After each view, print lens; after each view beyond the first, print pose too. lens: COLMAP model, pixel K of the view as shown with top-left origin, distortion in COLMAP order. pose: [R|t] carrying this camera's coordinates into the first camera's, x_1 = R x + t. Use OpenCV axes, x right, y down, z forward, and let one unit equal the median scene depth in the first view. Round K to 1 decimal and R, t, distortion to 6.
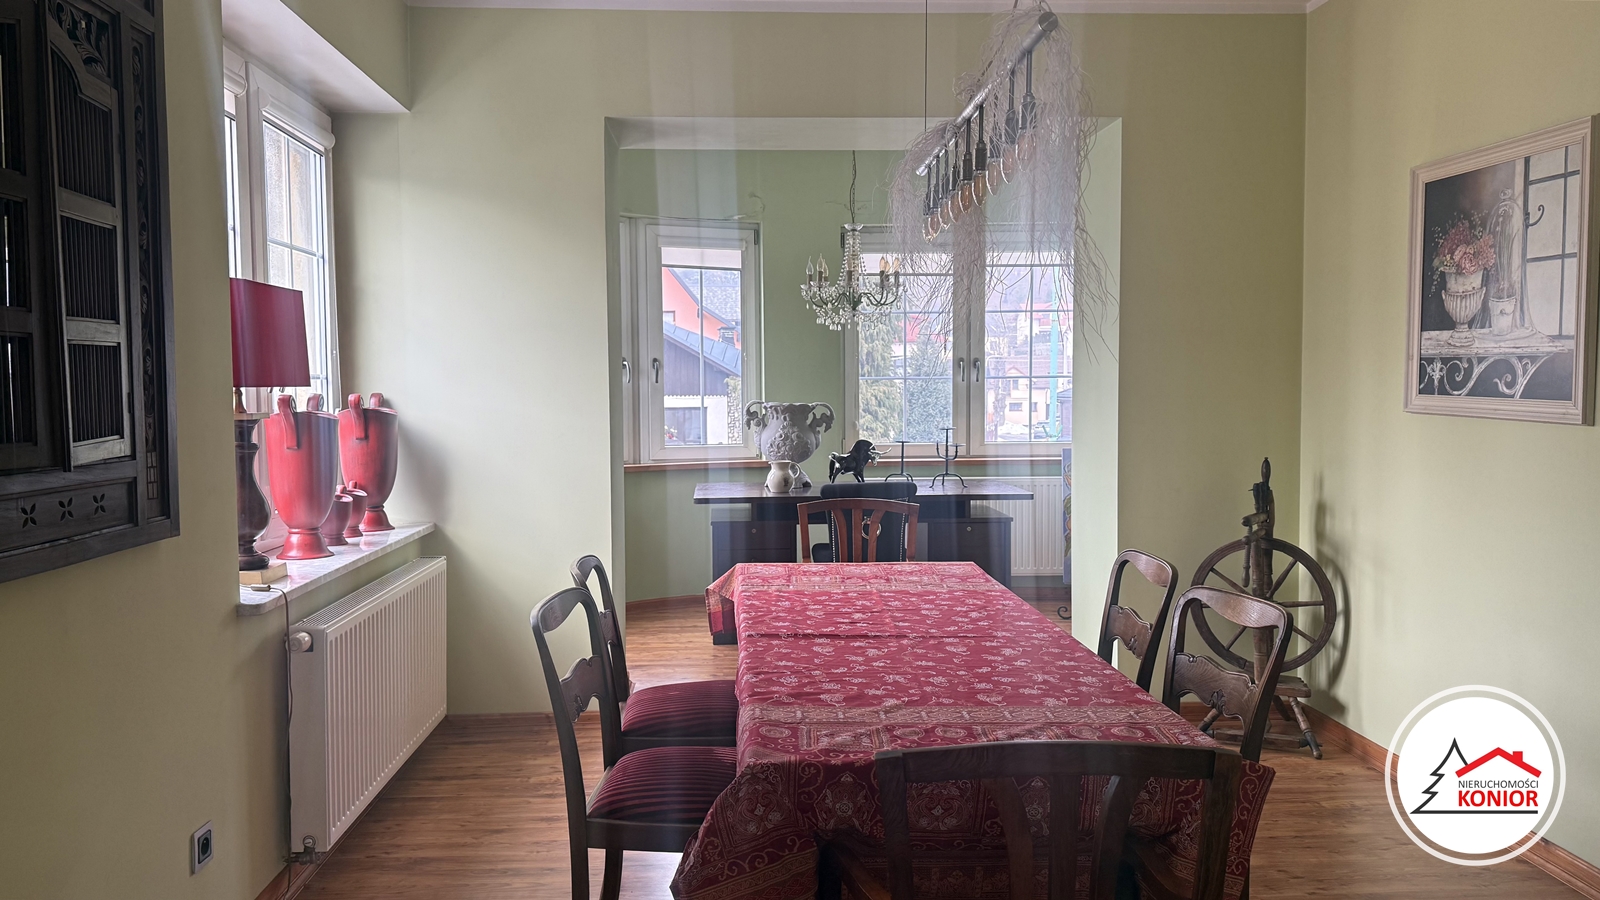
lens RADIAL K [[1110.5, 0, 800.0], [0, 1110.5, 450.0], [0, 0, 1]] dist [0.002922, -0.006338]
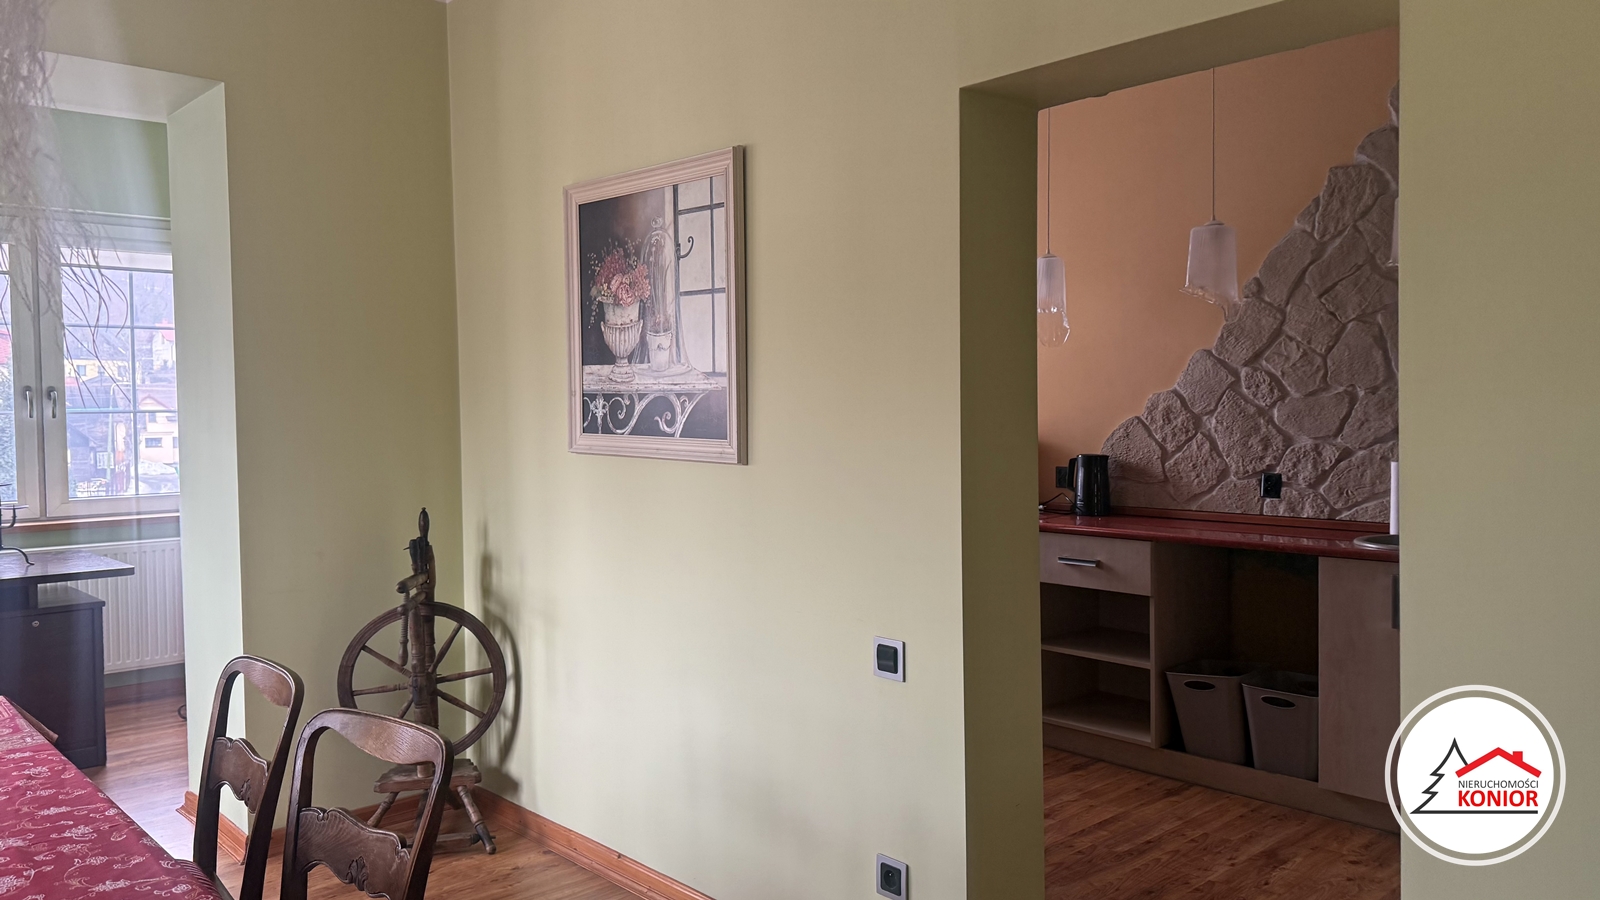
lens RADIAL K [[1196.9, 0, 800.0], [0, 1196.9, 450.0], [0, 0, 1]] dist [0.193824, -0.381198]
pose [[0.767745, -0.021149, 0.640406, 0.057038], [0.042586, 0.998929, -0.018065, -0.010922], [-0.639339, 0.041142, 0.767824, 0.122677]]
